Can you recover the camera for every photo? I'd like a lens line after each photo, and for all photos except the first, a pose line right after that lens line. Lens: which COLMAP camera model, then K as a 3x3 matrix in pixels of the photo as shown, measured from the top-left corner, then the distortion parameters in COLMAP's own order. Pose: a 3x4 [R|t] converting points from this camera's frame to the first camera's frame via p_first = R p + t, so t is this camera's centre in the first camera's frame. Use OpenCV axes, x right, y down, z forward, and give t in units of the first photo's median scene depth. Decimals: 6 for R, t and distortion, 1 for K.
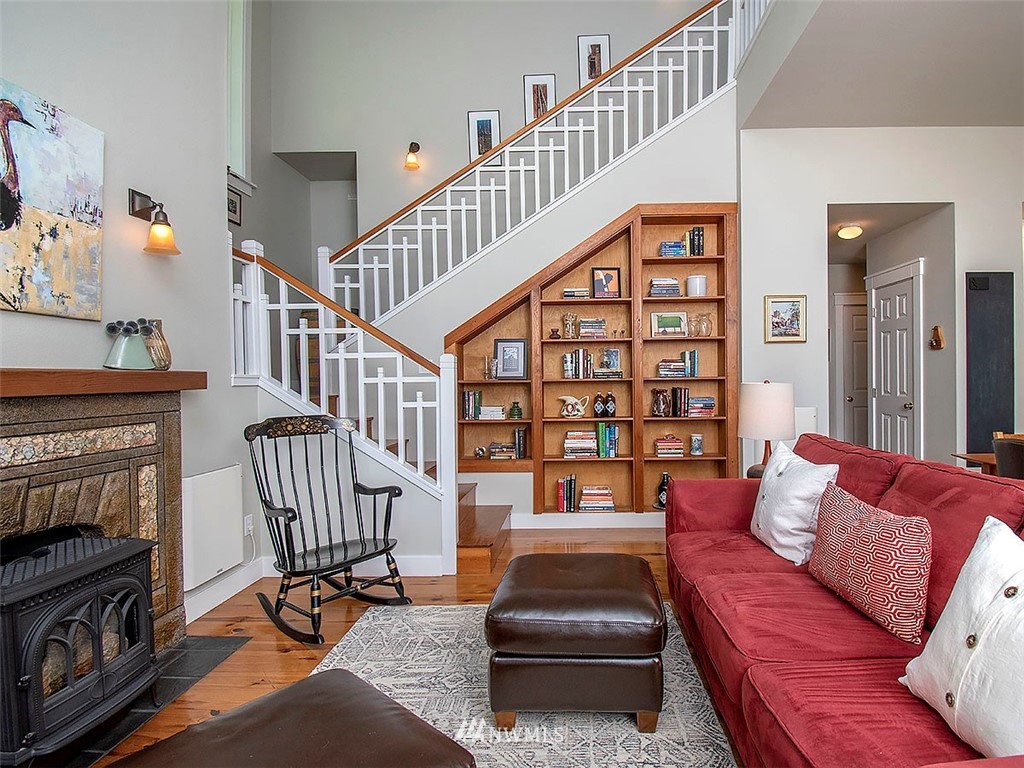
lens RADIAL K [[535.2, 0, 583.4], [0, 535.2, 382.8], [0, 0, 1]] dist [0.011510, -0.021350]
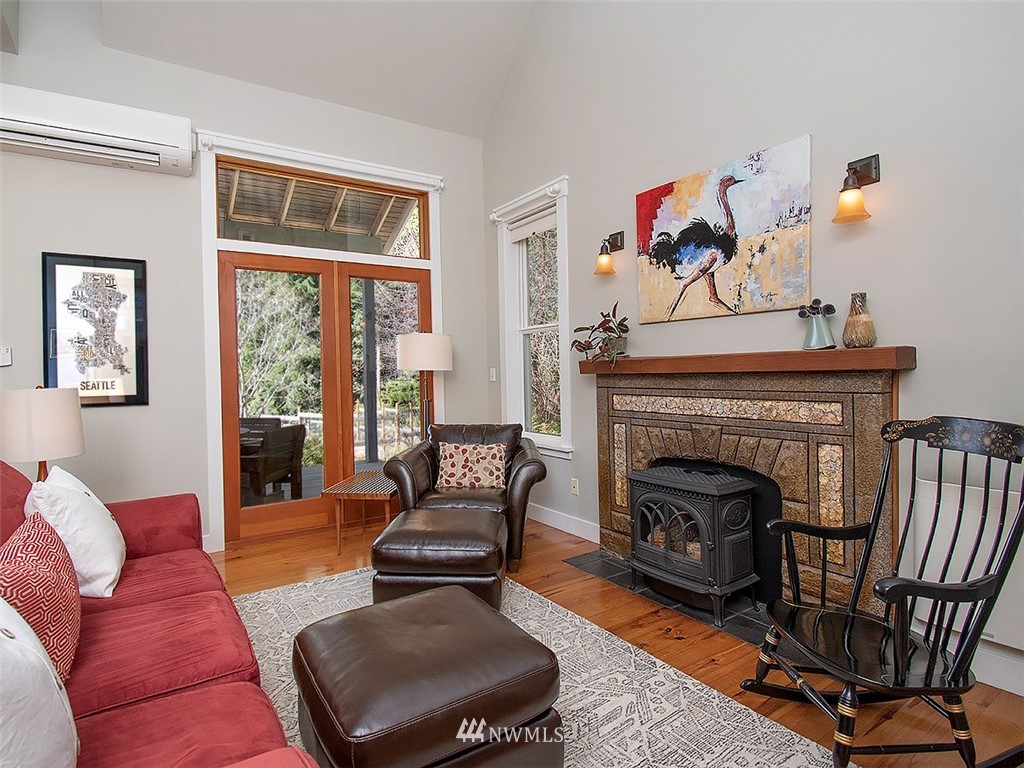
lens RADIAL K [[535.2, 0, 470.5], [0, 535.2, 376.8], [0, 0, 1]] dist [0.011510, -0.021350]
pose [[-0.863649, 0.034695, -0.502899, 0.206091], [0.026698, 0.999377, 0.023098, -0.010267], [0.503387, 0.006523, -0.864037, 1.198693]]
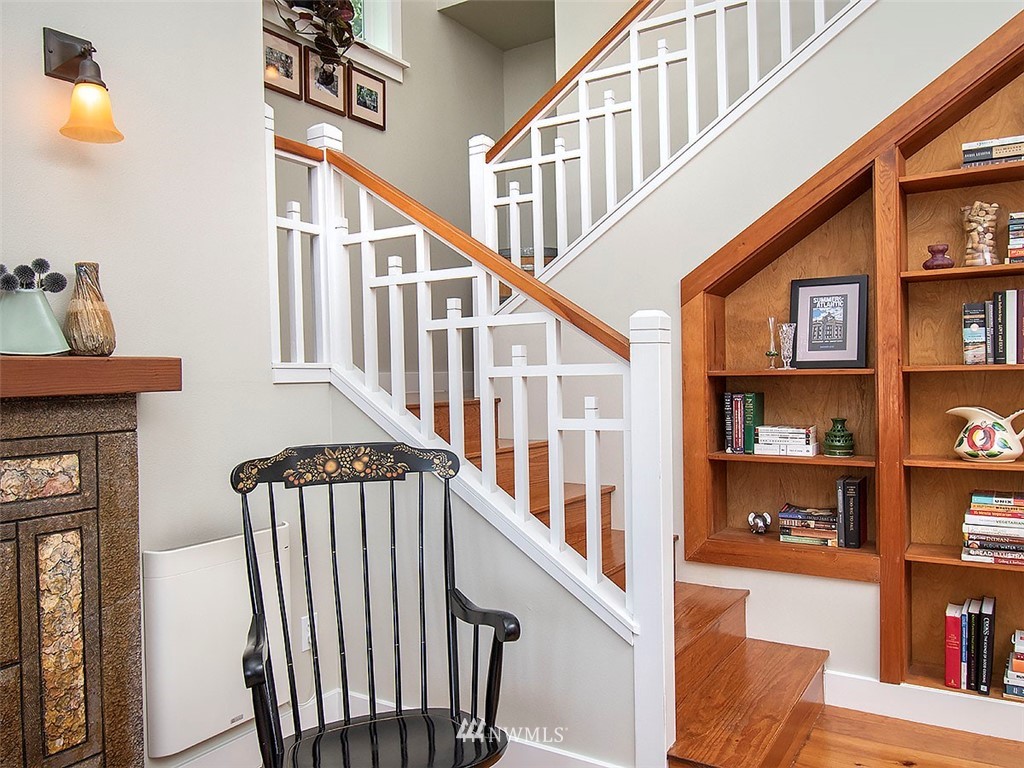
lens RADIAL K [[801.8, 0, 516.8], [0, 801.8, 386.6], [0, 0, 1]] dist [-0.008249, 0.001477]
pose [[0.846169, 0.004290, -0.532897, 0.002206], [0.004120, 0.999885, 0.014590, -0.002199], [0.532898, -0.014541, 0.846054, 0.444480]]
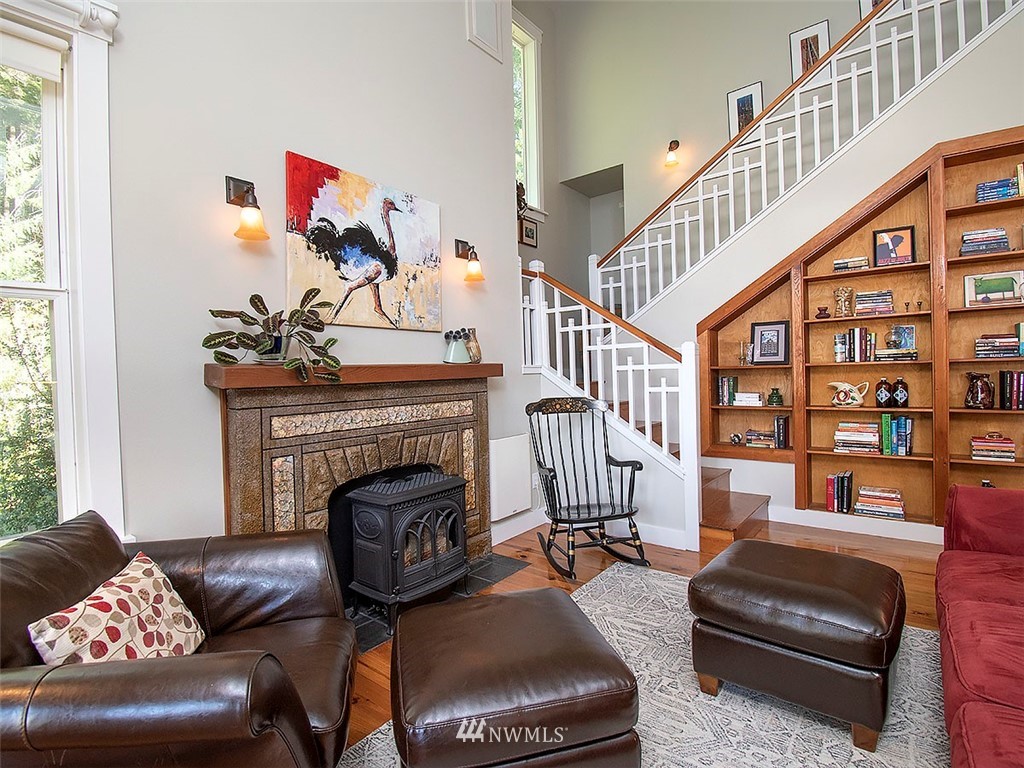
lens RADIAL K [[521.9, 0, 503.6], [0, 521.9, 381.9], [0, 0, 1]] dist [0.011405, -0.011659]
pose [[0.780973, 0.001232, -0.624564, 0.115824], [0.013552, 0.999729, 0.018918, 0.000512], [0.624418, -0.023238, 0.780745, -0.035948]]
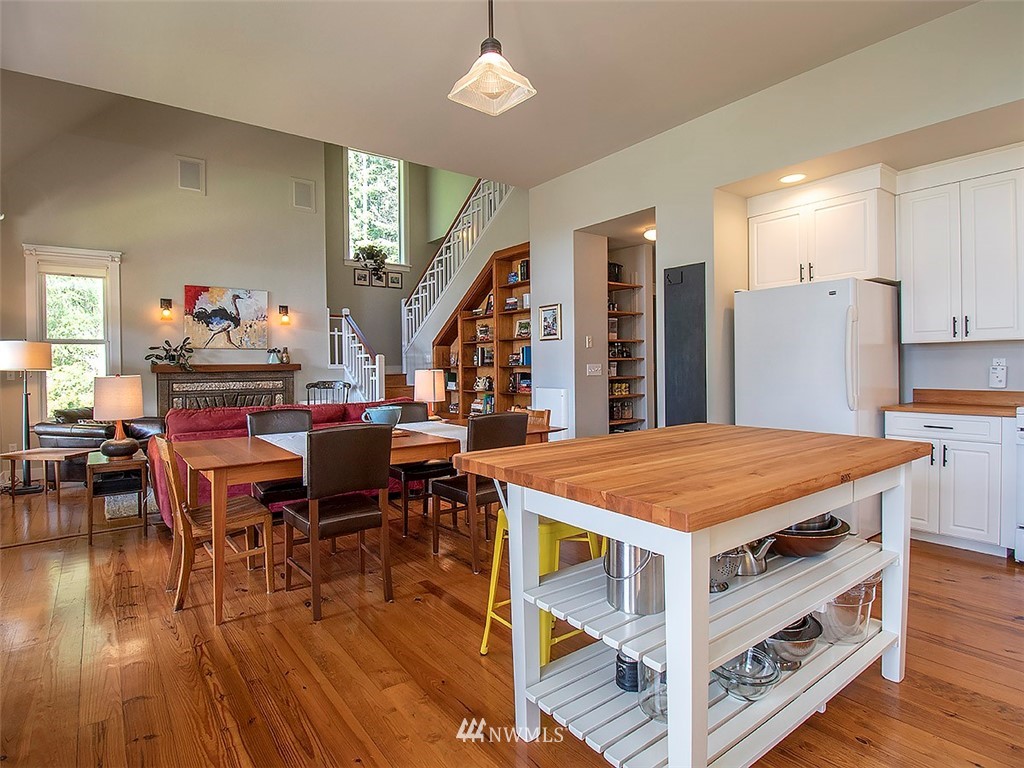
lens RADIAL K [[535.2, 0, 470.6], [0, 535.2, 371.2], [0, 0, 1]] dist [0.011510, -0.021350]
pose [[0.572780, 0.014026, -0.819589, 1.900980], [-0.001924, 0.999874, 0.015766, -0.025596], [0.819707, -0.007453, 0.572735, 0.092349]]
